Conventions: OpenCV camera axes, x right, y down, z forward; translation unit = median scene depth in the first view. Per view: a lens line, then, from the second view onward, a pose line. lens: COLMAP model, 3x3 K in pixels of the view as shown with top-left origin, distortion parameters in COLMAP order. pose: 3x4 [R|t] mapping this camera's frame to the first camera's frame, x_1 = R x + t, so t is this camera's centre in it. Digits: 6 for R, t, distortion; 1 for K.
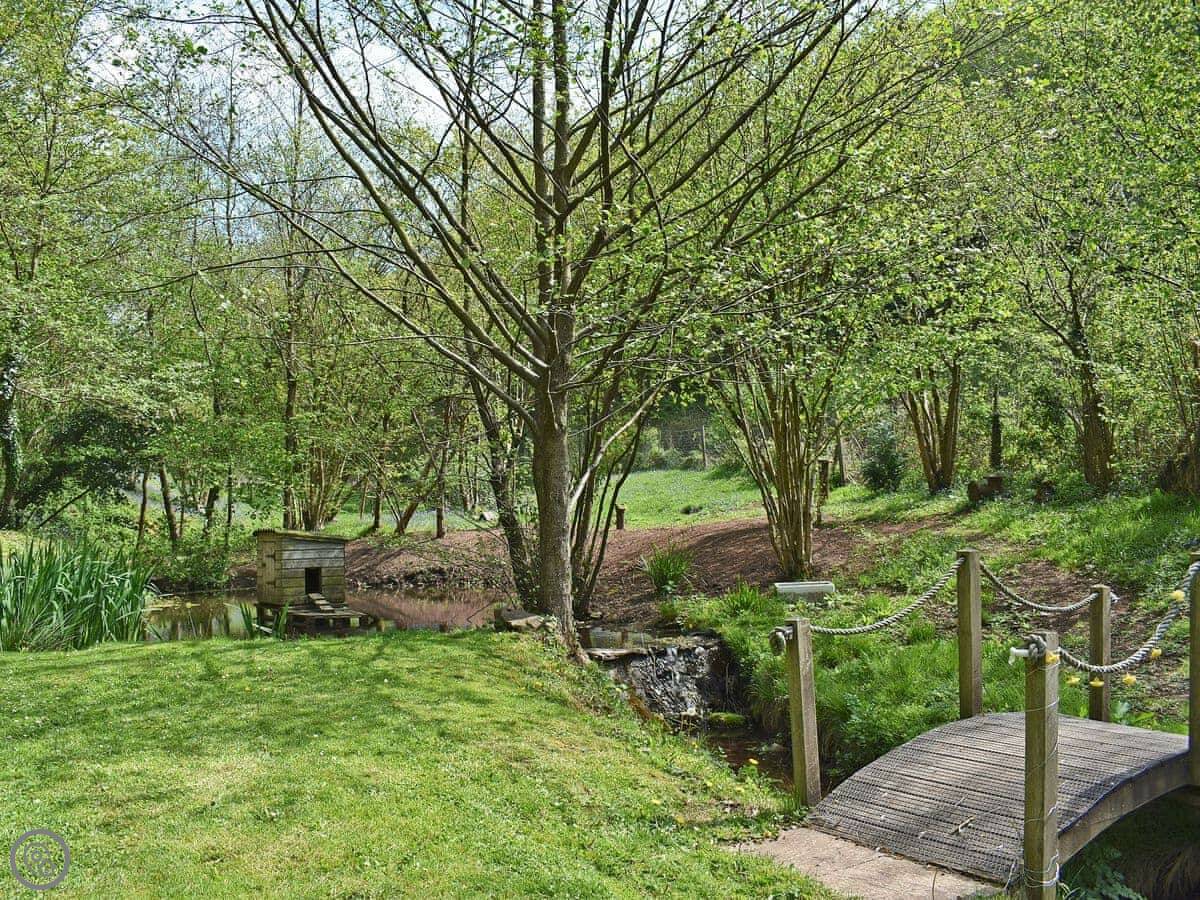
lens RADIAL K [[1099.2, 0, 600.0], [0, 1099.2, 450.0], [0, 0, 1]] dist [-0.083038, 0.003335]
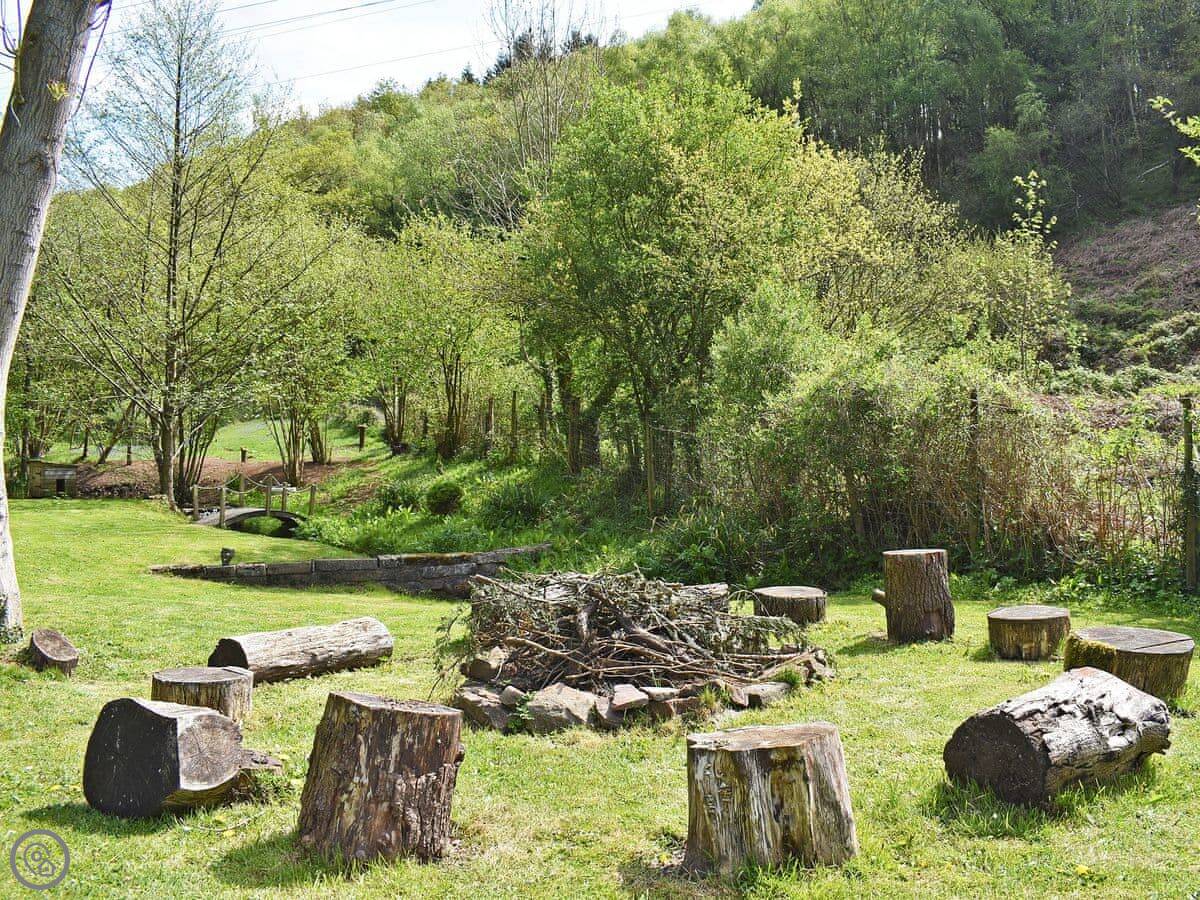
lens RADIAL K [[1099.2, 0, 600.0], [0, 1099.2, 450.0], [0, 0, 1]] dist [-0.083038, 0.003335]
pose [[0.966435, 0.024180, 0.255772, 0.160327], [-0.039844, 0.997622, 0.056241, -0.081317], [-0.253804, -0.064544, 0.965100, -0.977587]]
